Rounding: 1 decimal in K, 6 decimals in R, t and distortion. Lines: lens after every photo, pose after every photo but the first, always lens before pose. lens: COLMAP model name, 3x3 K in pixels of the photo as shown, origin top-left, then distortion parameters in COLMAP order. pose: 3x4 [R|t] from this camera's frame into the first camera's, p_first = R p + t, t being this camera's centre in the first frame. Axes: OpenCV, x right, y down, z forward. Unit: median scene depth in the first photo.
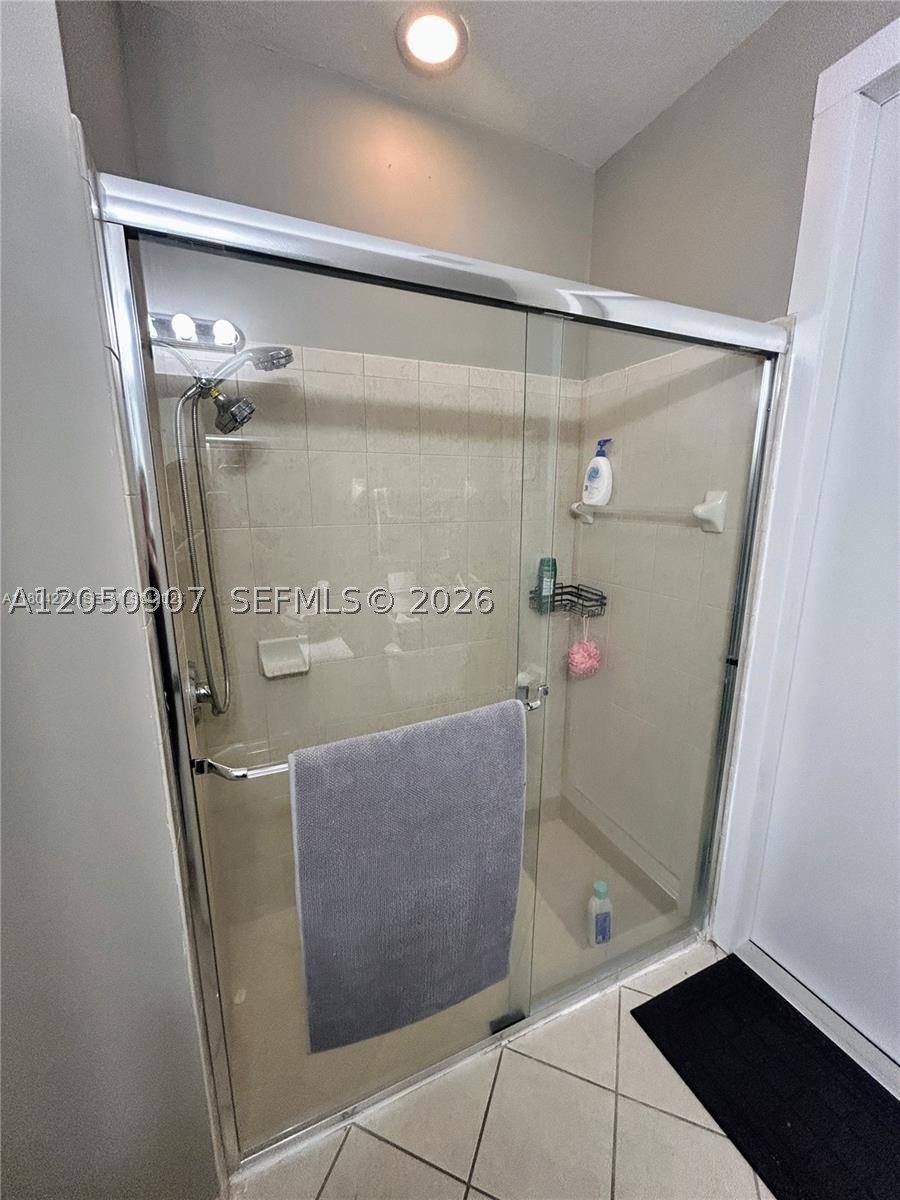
lens RADIAL K [[480.8, 0, 448.9], [0, 480.8, 602.1], [0, 0, 1]] dist [0.000444, 0.000056]
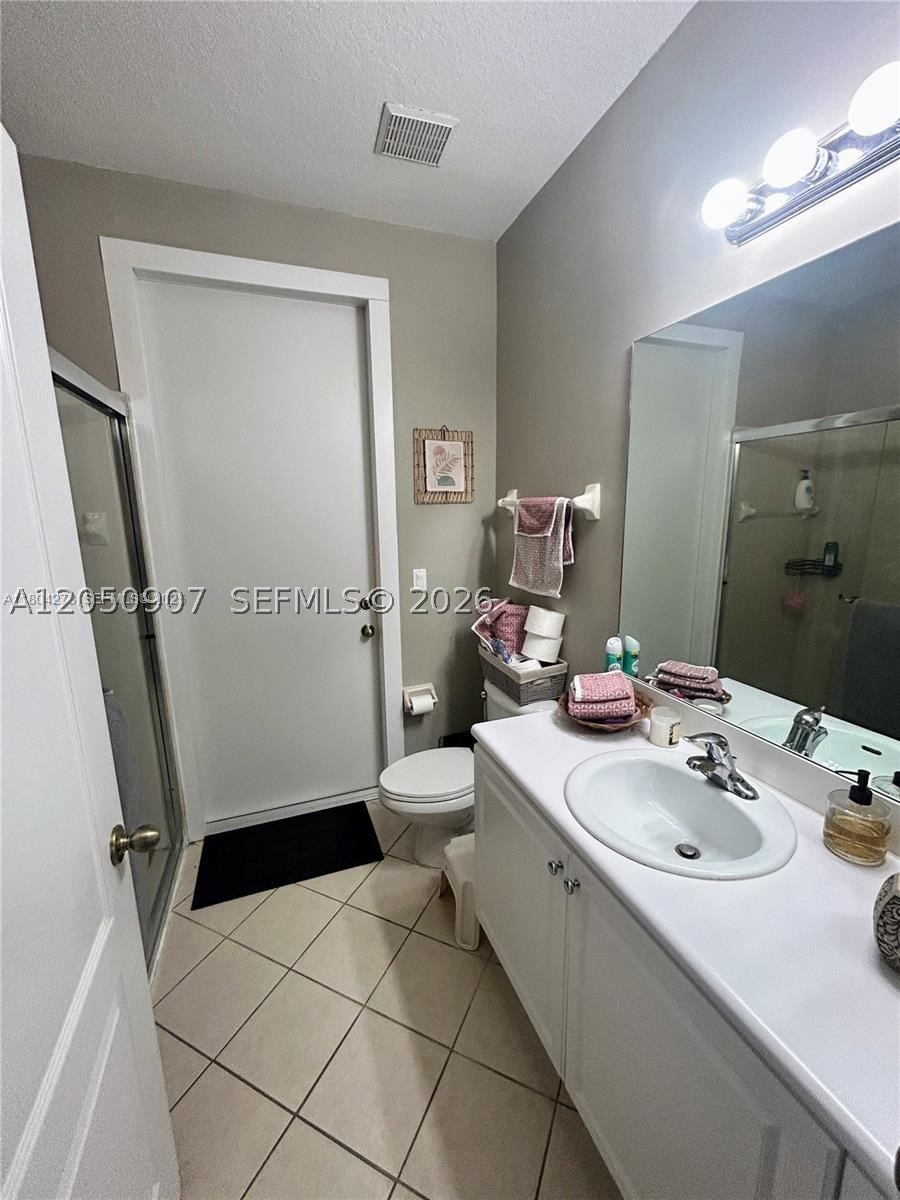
lens RADIAL K [[480.8, 0, 450.6], [0, 480.8, 601.2], [0, 0, 1]] dist [0.000444, 0.000056]
pose [[0.060833, -0.184420, 0.980963, -0.711082], [0.220893, 0.960903, 0.166950, -0.011680], [-0.973399, 0.206532, 0.099192, 0.020062]]
